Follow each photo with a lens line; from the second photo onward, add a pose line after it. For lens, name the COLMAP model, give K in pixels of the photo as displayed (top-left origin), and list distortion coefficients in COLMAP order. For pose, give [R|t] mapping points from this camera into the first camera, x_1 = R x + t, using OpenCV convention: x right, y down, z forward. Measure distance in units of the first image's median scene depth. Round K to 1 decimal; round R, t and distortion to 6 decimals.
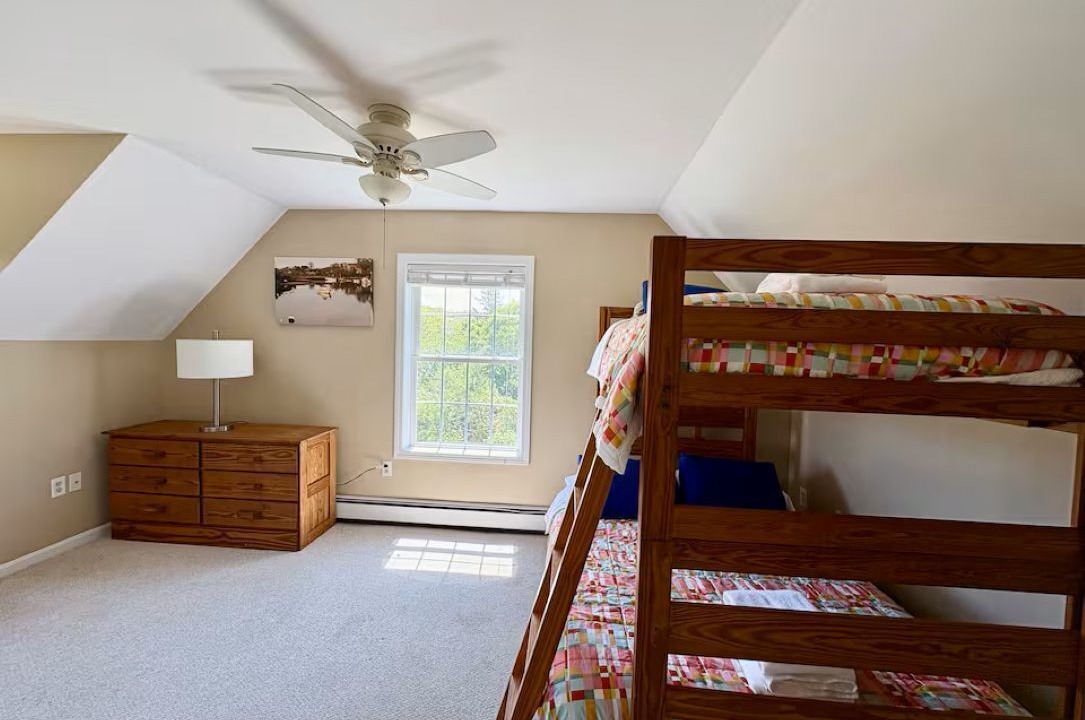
lens RADIAL K [[433.1, 0, 542.8], [0, 433.1, 356.8], [0, 0, 1]] dist [-0.000215, 0.000088]
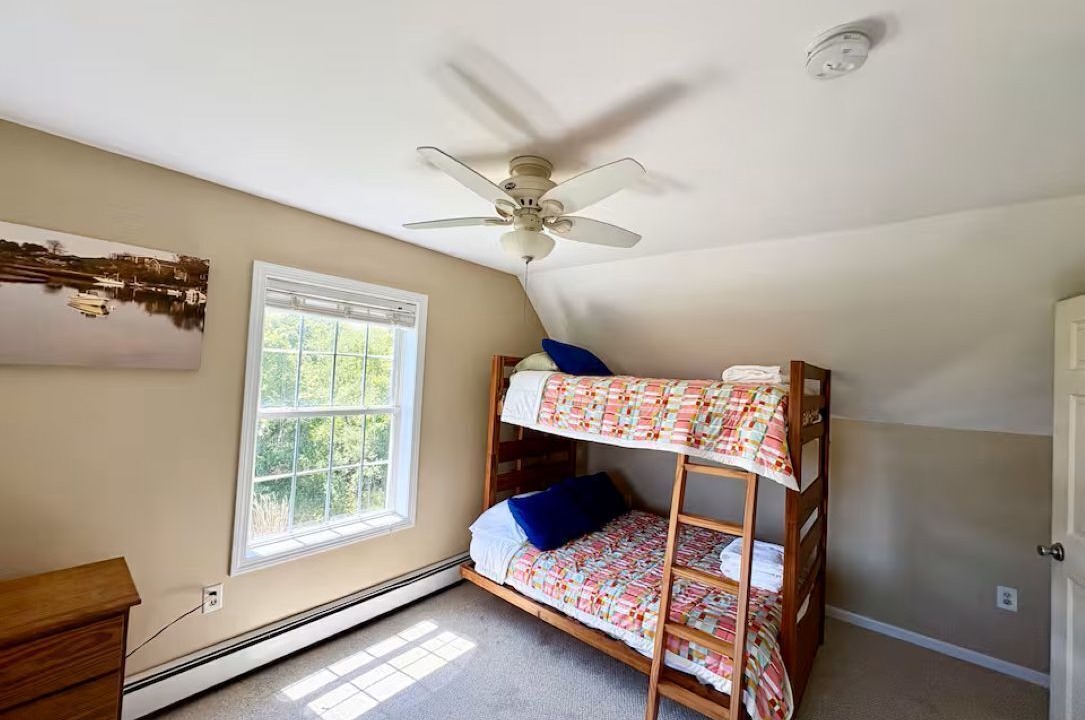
lens RADIAL K [[433.1, 0, 542.8], [0, 433.1, 356.8], [0, 0, 1]] dist [-0.000215, 0.000088]
pose [[0.582905, 0.028475, 0.812041, -0.611190], [-0.004997, 0.999492, -0.031461, -0.072079], [-0.812525, 0.014281, 0.582752, 0.256119]]
